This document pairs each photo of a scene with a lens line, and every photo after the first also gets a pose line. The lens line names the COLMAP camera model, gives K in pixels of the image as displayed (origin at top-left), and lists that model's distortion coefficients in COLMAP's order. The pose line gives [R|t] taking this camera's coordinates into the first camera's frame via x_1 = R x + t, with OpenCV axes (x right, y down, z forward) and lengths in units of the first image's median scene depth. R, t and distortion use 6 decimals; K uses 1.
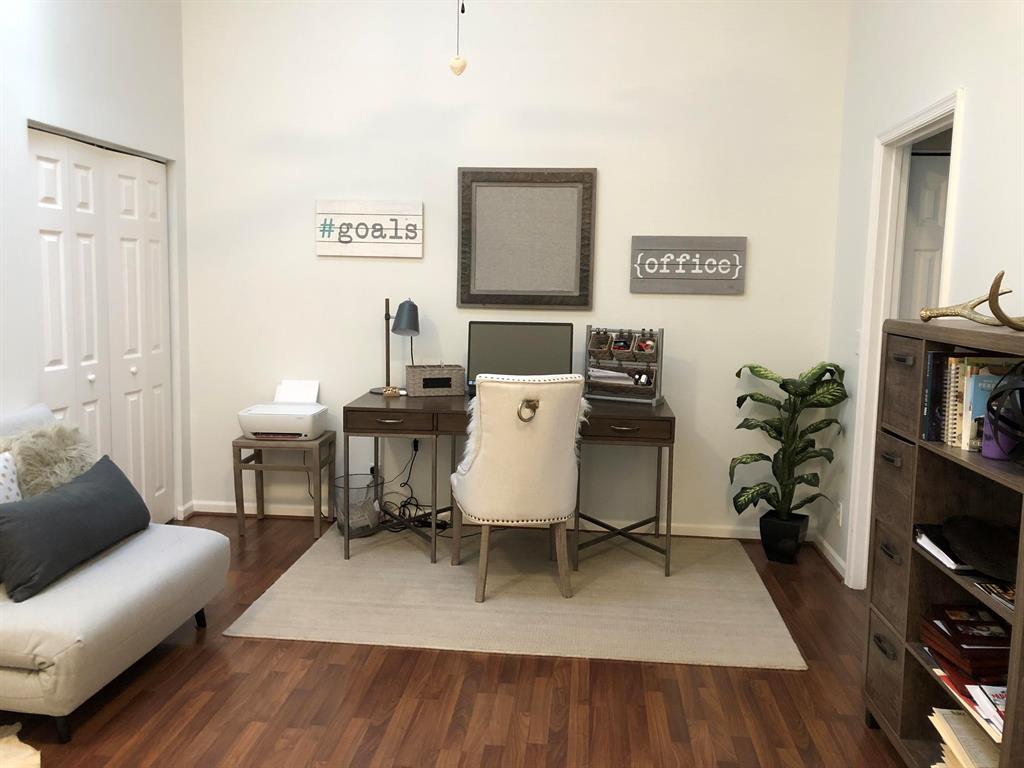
lens RADIAL K [[851.7, 0, 510.3], [0, 851.7, 373.3], [0, 0, 1]] dist [0.077903, -0.077169]
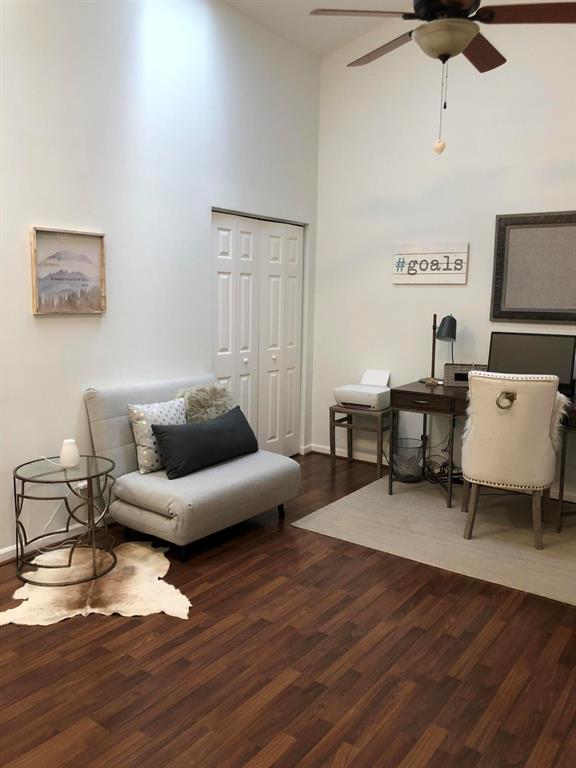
lens RADIAL K [[638.8, 0, 290.2], [0, 638.8, 382.2], [0, 0, 1]] dist [0.077903, -0.077169]
pose [[0.865834, 0.066338, -0.495914, 0.178944], [-0.057775, 0.997797, 0.032603, 0.002169], [0.496985, 0.000423, 0.867759, -0.020051]]
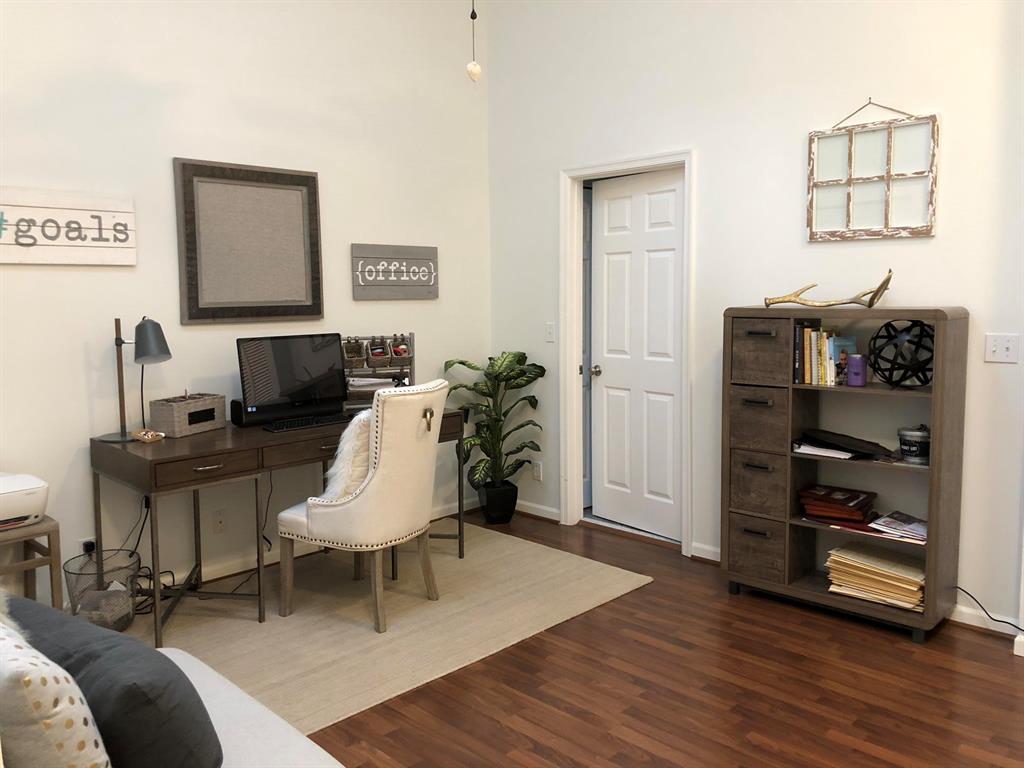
lens RADIAL K [[851.7, 0, 501.1], [0, 851.7, 379.1], [0, 0, 1]] dist [0.077903, -0.077169]
pose [[0.619336, -0.108968, 0.777527, -0.554014], [0.109785, 0.992612, 0.051662, -0.036061], [-0.777412, 0.053365, 0.626723, 0.246838]]
